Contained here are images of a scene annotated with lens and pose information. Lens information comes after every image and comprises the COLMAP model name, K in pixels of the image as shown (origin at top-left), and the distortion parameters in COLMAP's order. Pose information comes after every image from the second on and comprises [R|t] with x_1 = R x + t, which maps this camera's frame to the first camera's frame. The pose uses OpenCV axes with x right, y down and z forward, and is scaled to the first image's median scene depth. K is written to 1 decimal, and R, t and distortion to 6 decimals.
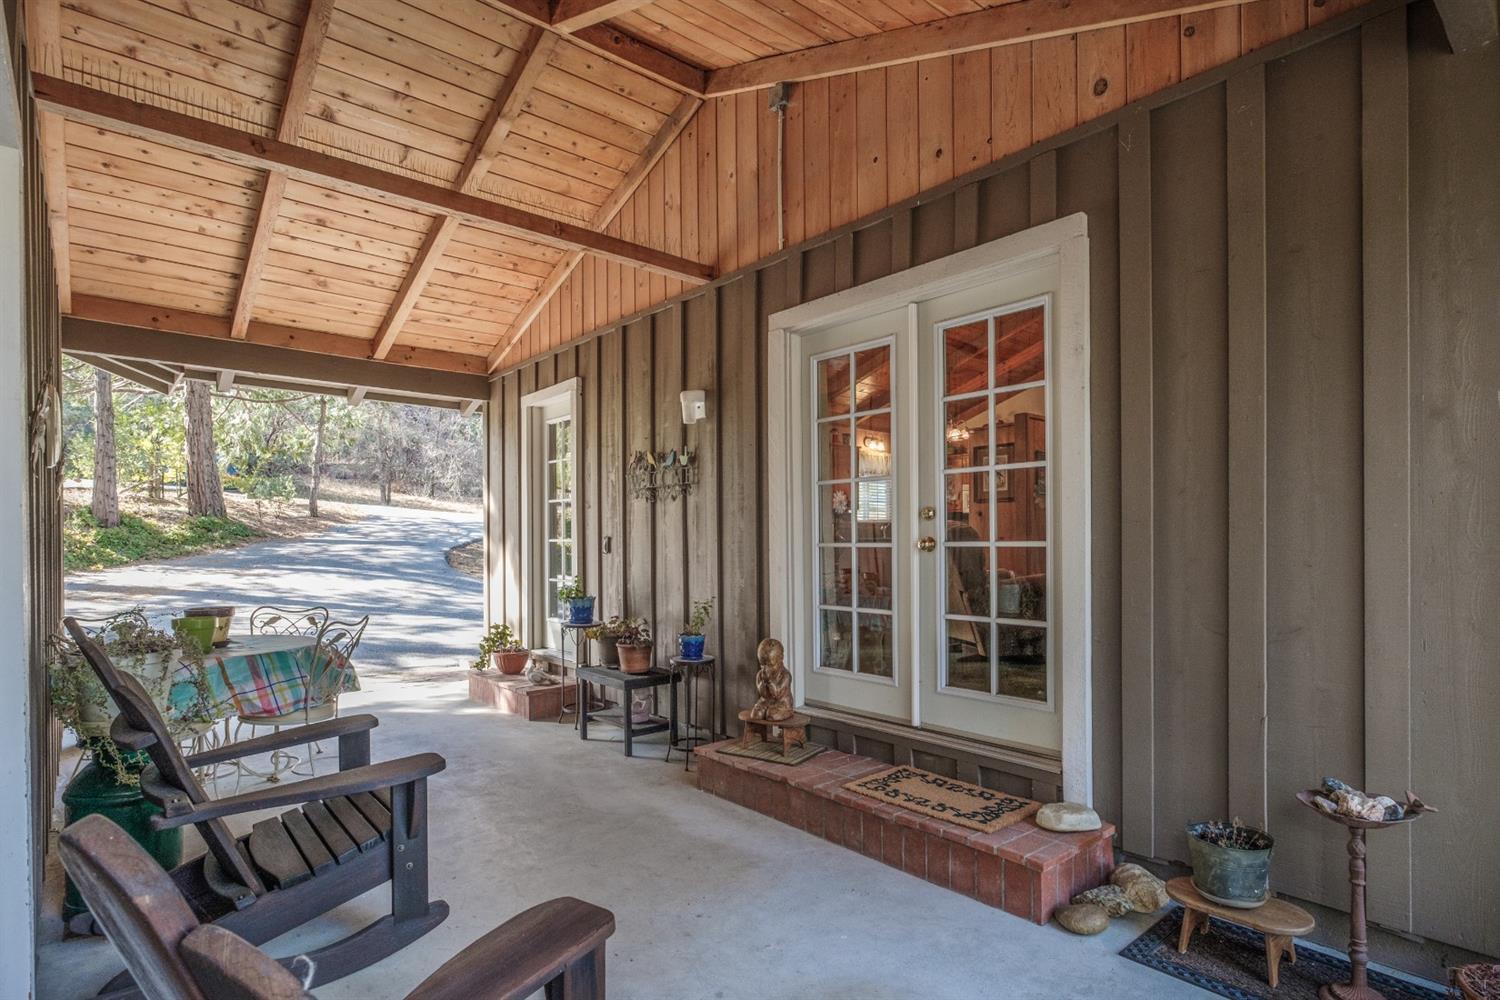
lens RADIAL K [[781.5, 0, 749.1], [0, 781.5, 542.0], [0, 0, 1]] dist [-0.000984, 0.000277]
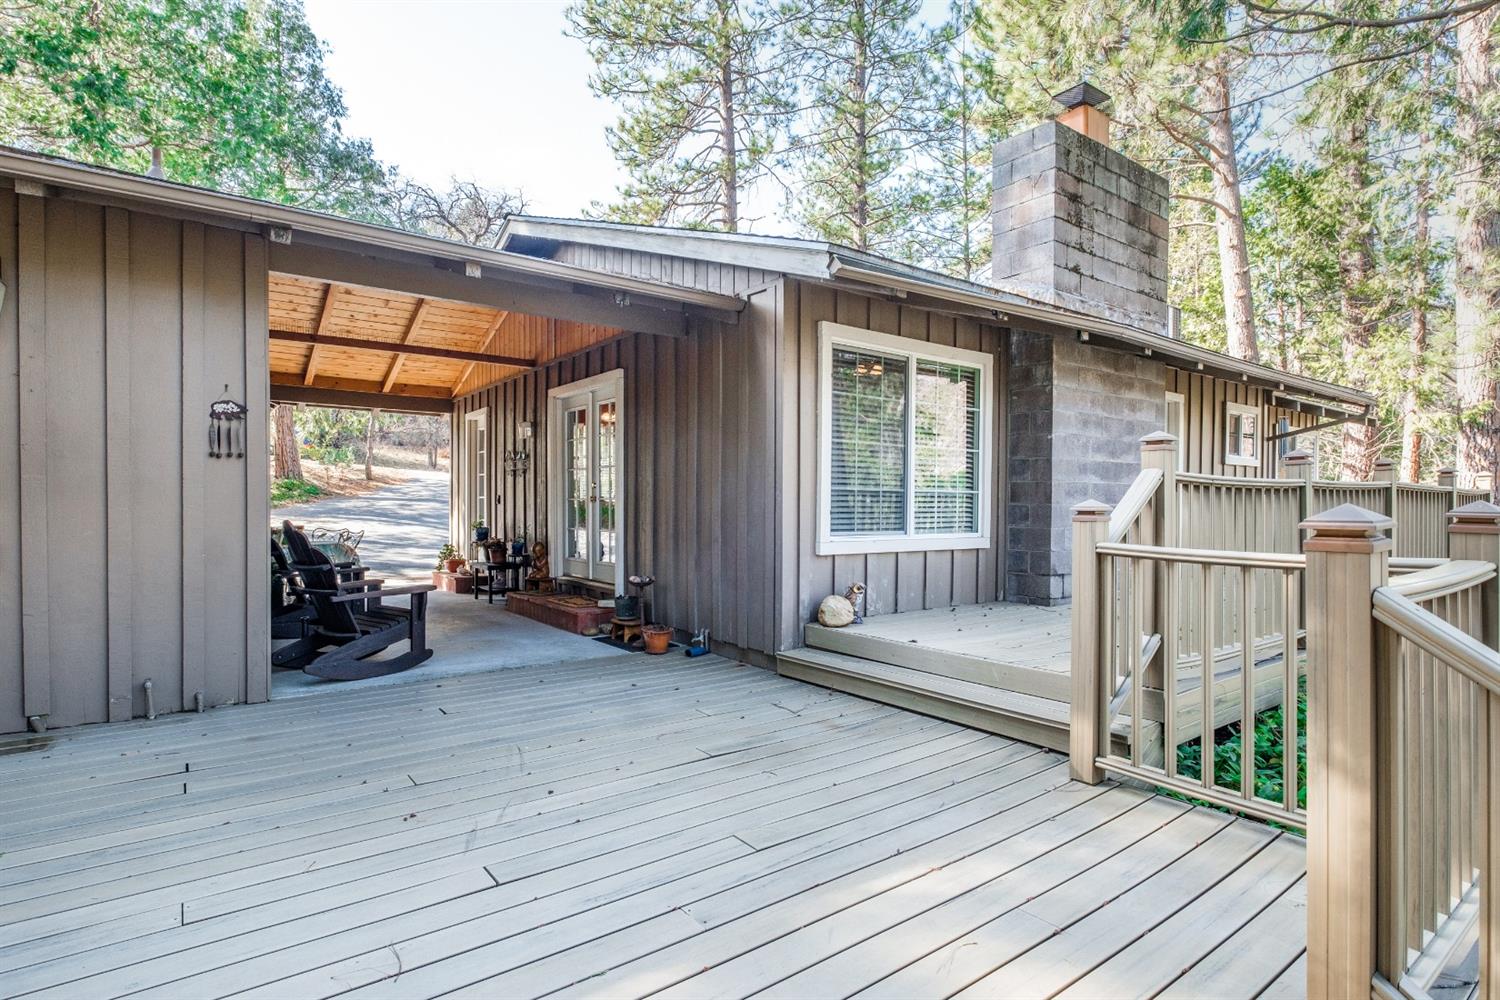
lens RADIAL K [[761.1, 0, 734.1], [0, 761.1, 506.4], [0, 0, 1]] dist [0.001292, 0.000342]
pose [[0.997147, 0.007608, -0.075101, 0.412640], [-0.007281, 0.999963, 0.004639, 0.006126], [0.075134, -0.004079, 0.997165, -0.609457]]
